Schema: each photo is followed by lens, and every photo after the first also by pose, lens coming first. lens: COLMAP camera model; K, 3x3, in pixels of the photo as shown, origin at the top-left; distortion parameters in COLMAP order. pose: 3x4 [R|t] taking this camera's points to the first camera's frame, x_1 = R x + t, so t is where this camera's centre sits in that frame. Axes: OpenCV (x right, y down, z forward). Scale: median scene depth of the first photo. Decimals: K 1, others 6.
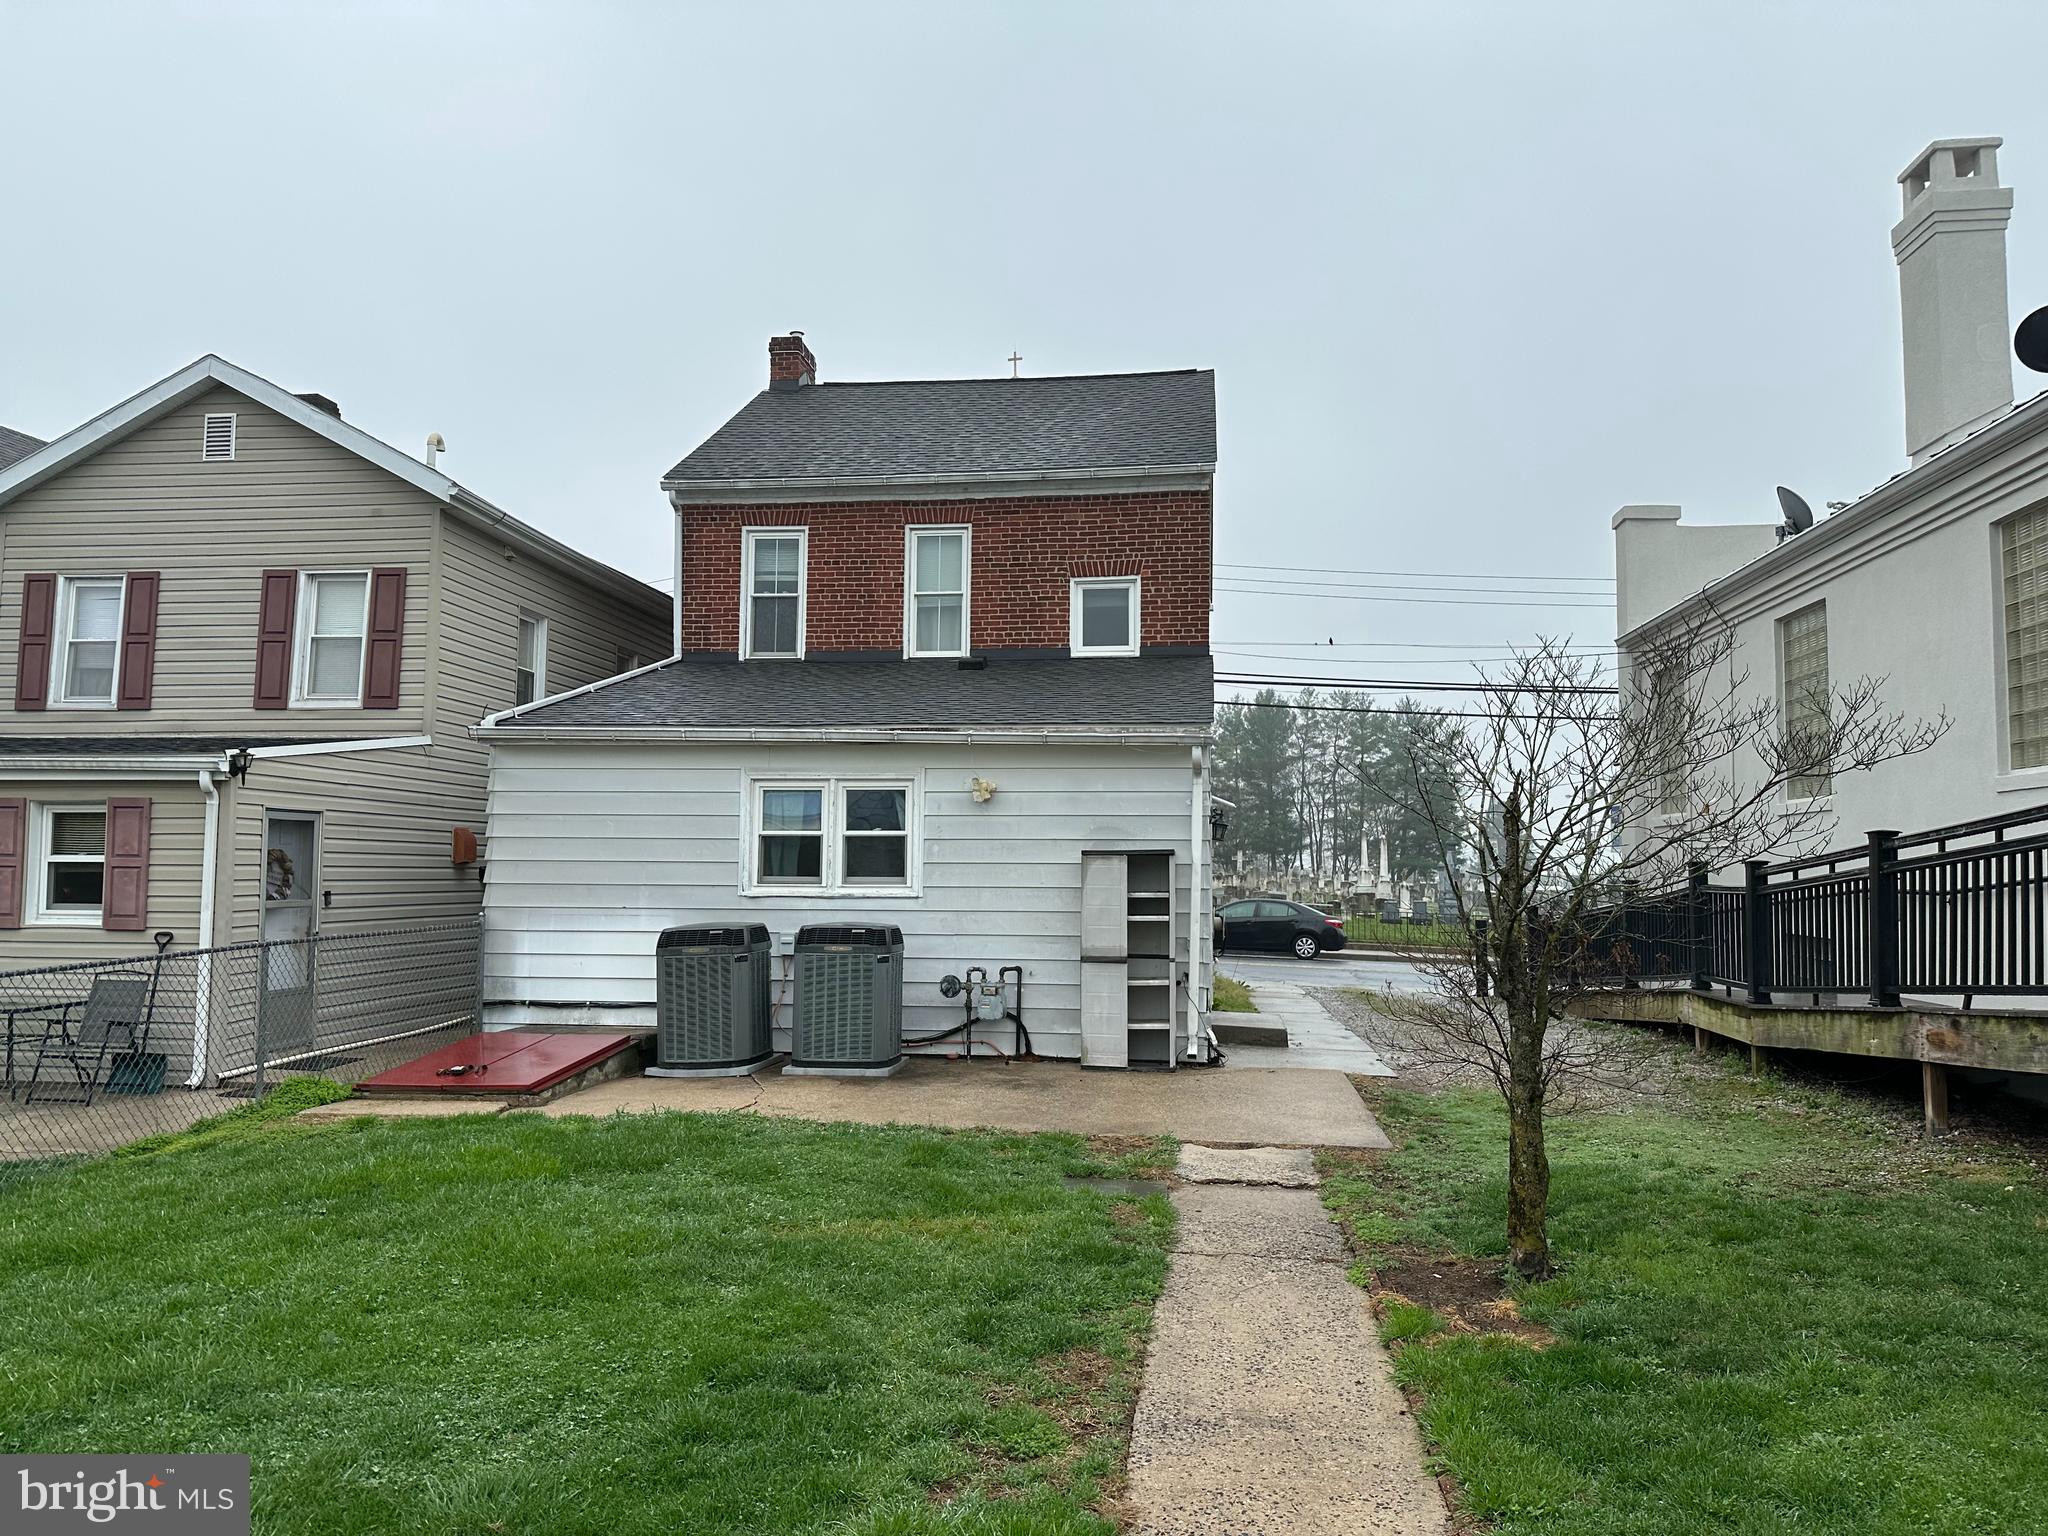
lens RADIAL K [[1433.3, 0, 1024.0], [0, 1433.3, 768.0], [0, 0, 1]] dist [-0.000931, -0.000558]
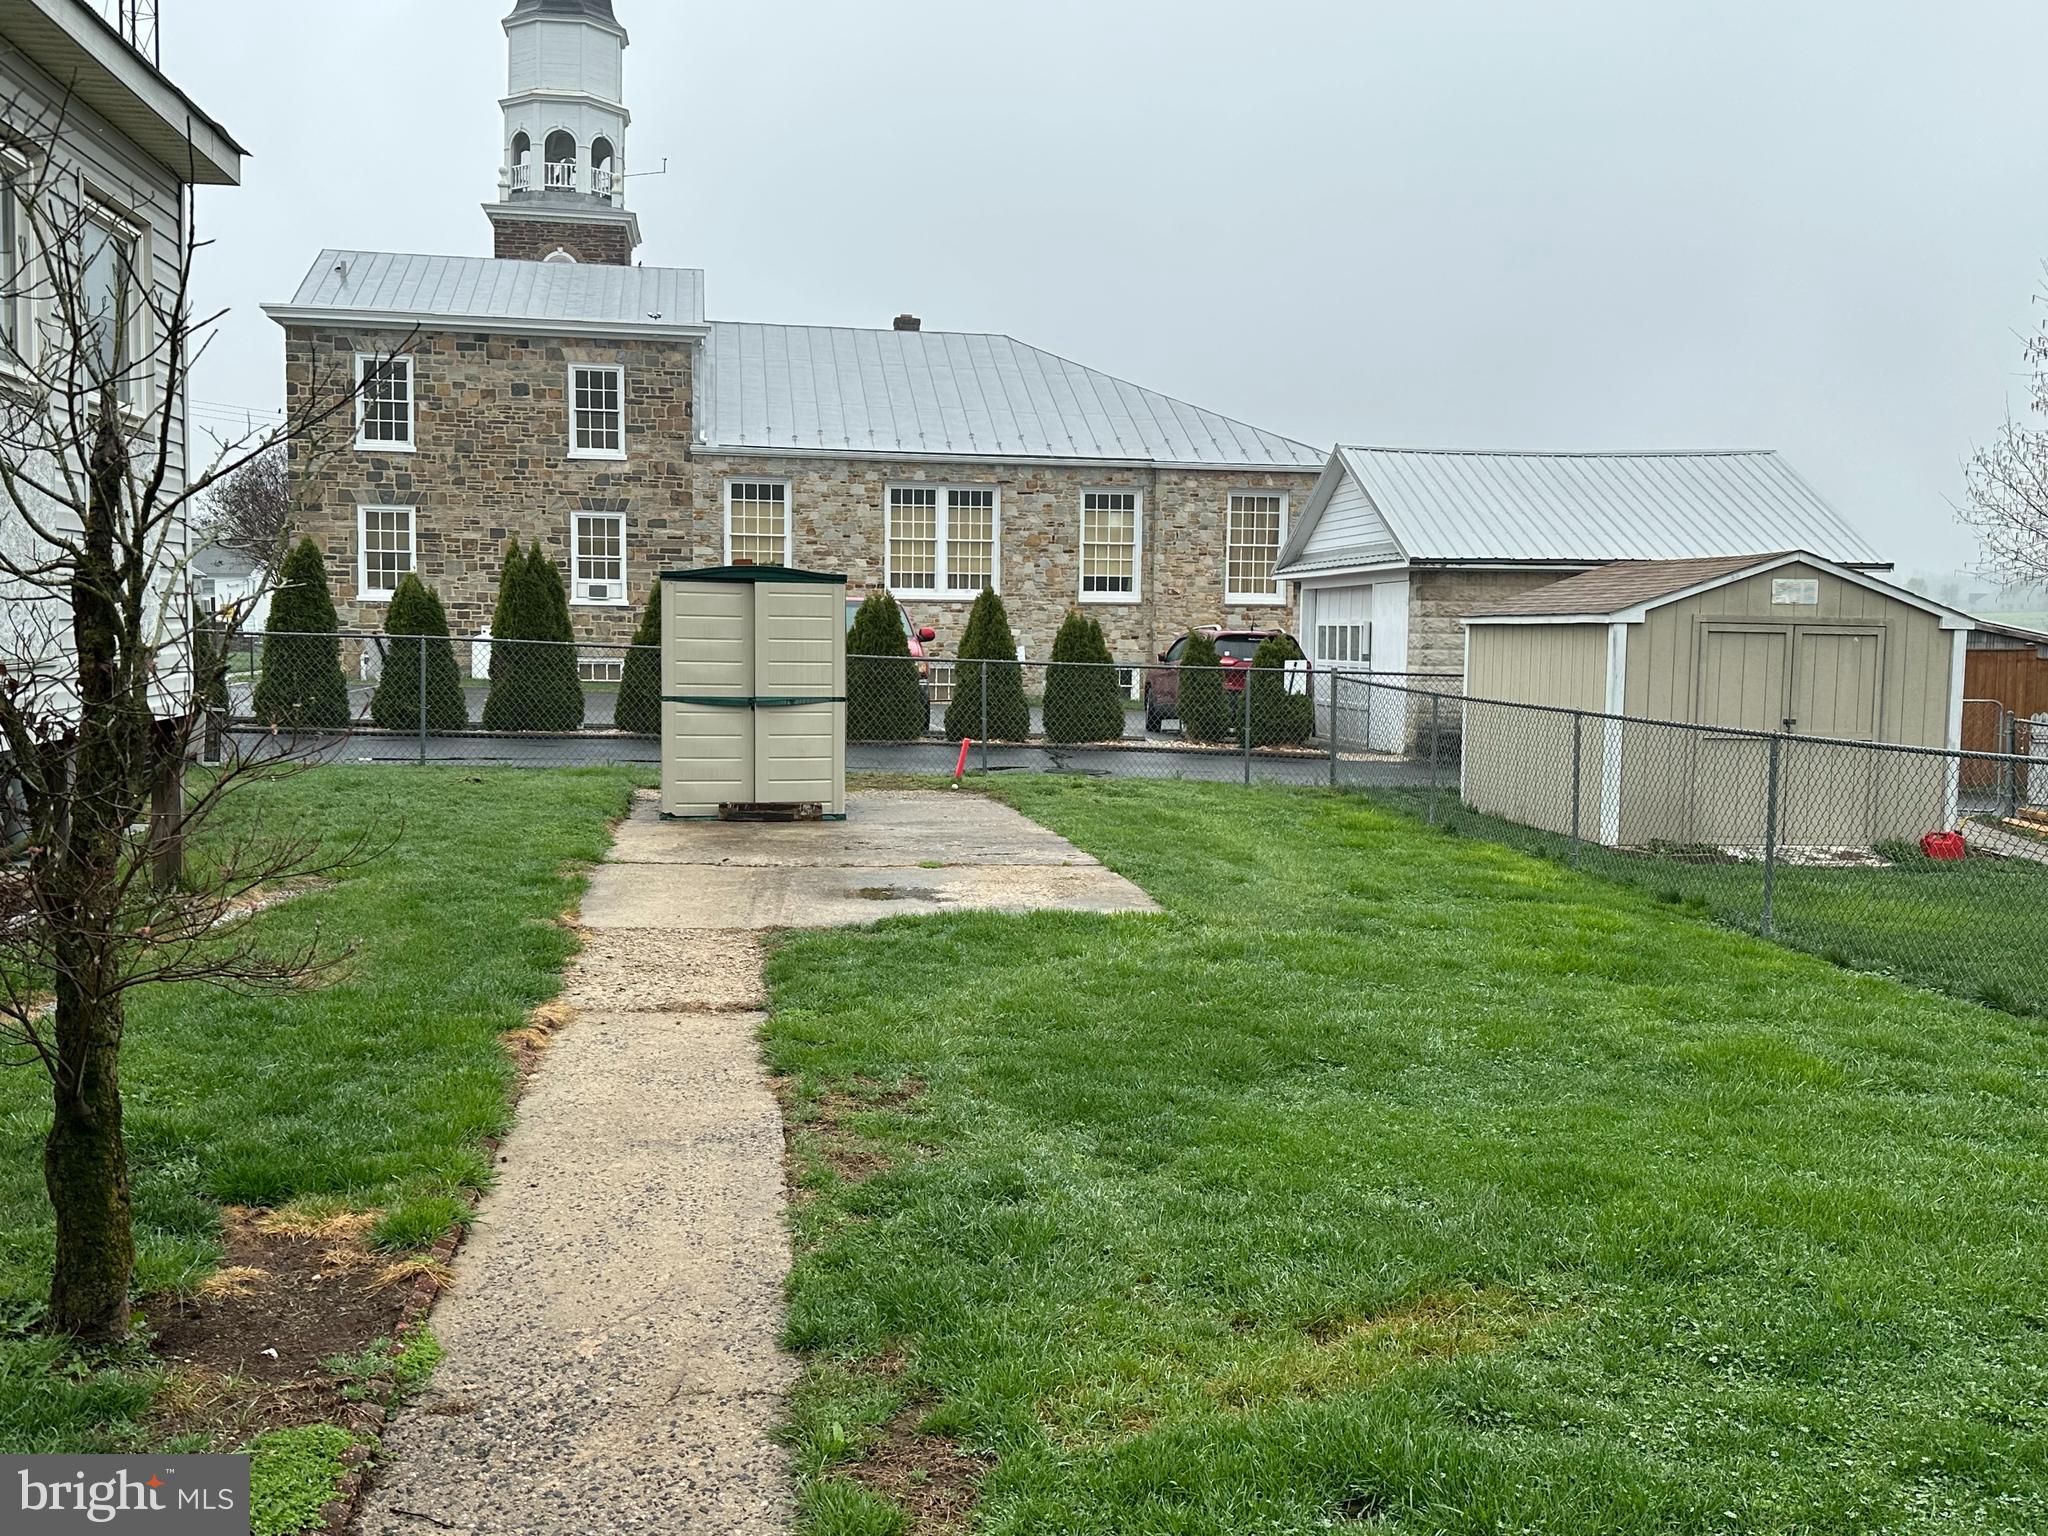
lens RADIAL K [[1902.9, 0, 1024.0], [0, 1902.9, 768.0], [0, 0, 1]] dist [-0.000928, -0.000851]
pose [[-0.957778, -0.027993, -0.286143, 0.266661], [-0.029762, 0.999555, 0.001836, 0.157953], [0.285964, 0.010275, -0.958185, 2.029624]]
